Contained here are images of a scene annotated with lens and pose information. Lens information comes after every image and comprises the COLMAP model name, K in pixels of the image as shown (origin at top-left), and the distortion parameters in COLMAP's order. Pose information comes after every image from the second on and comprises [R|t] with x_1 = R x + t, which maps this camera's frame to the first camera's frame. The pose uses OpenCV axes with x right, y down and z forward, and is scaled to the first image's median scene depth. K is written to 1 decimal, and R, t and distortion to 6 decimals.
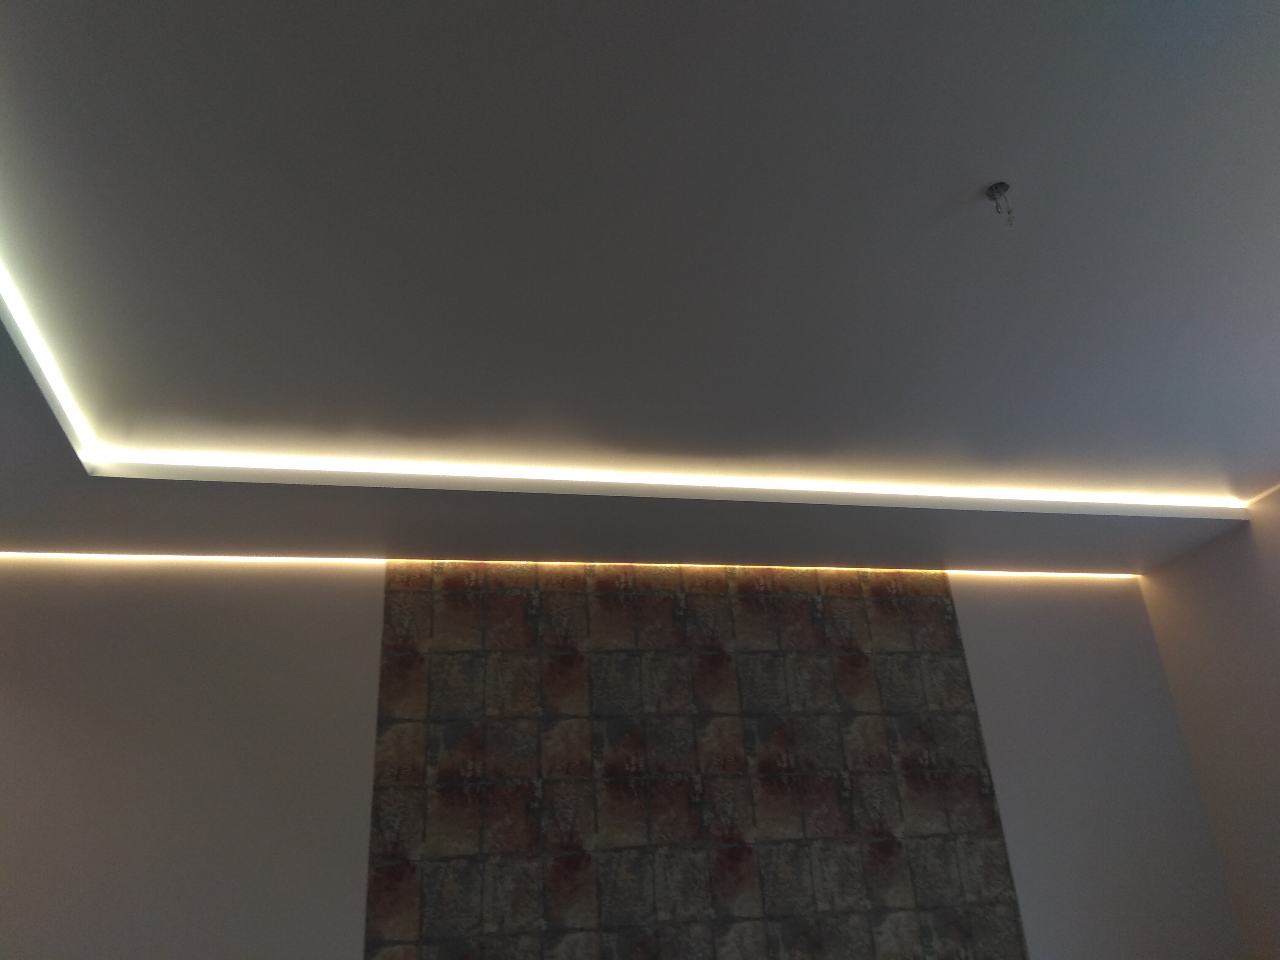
lens RADIAL K [[755.7, 0, 638.4], [0, 755.7, 513.7], [0, 0, 1]] dist [0.107249, -0.129476]
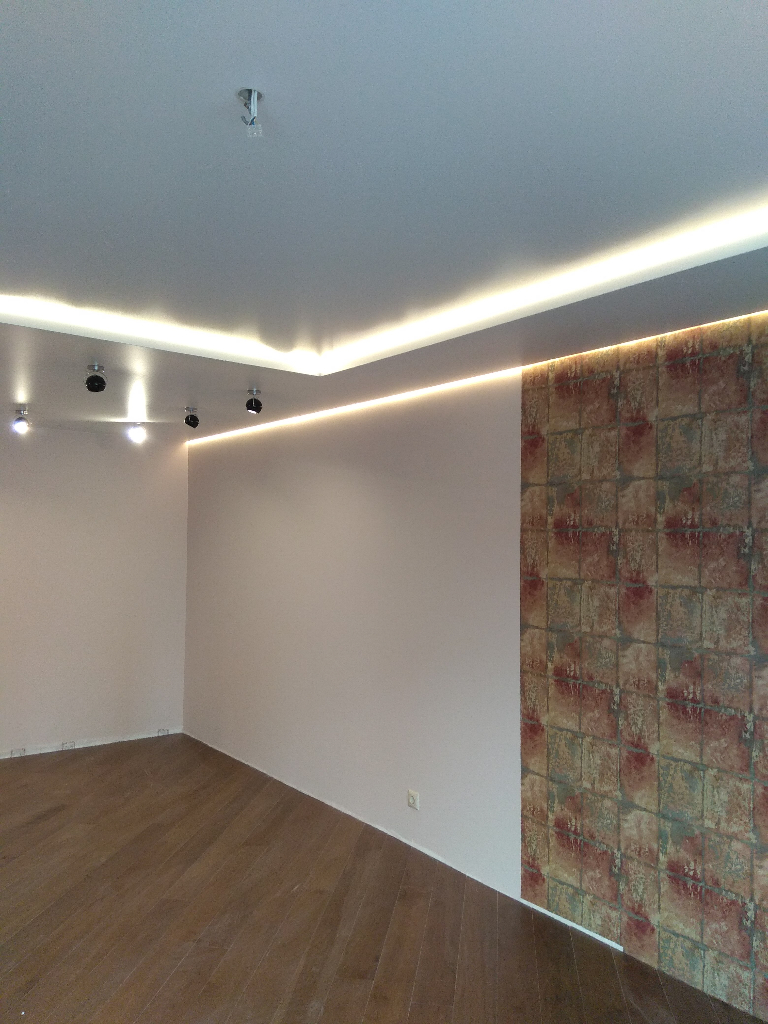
lens RADIAL K [[783.8, 0, 379.5], [0, 783.8, 512.5], [0, 0, 1]] dist [0.135234, -0.215220]
pose [[0.441473, 0.009038, -0.897229, 0.837537], [0.281352, 0.948125, 0.147988, 0.029729], [0.852022, -0.317770, 0.416029, 0.159632]]
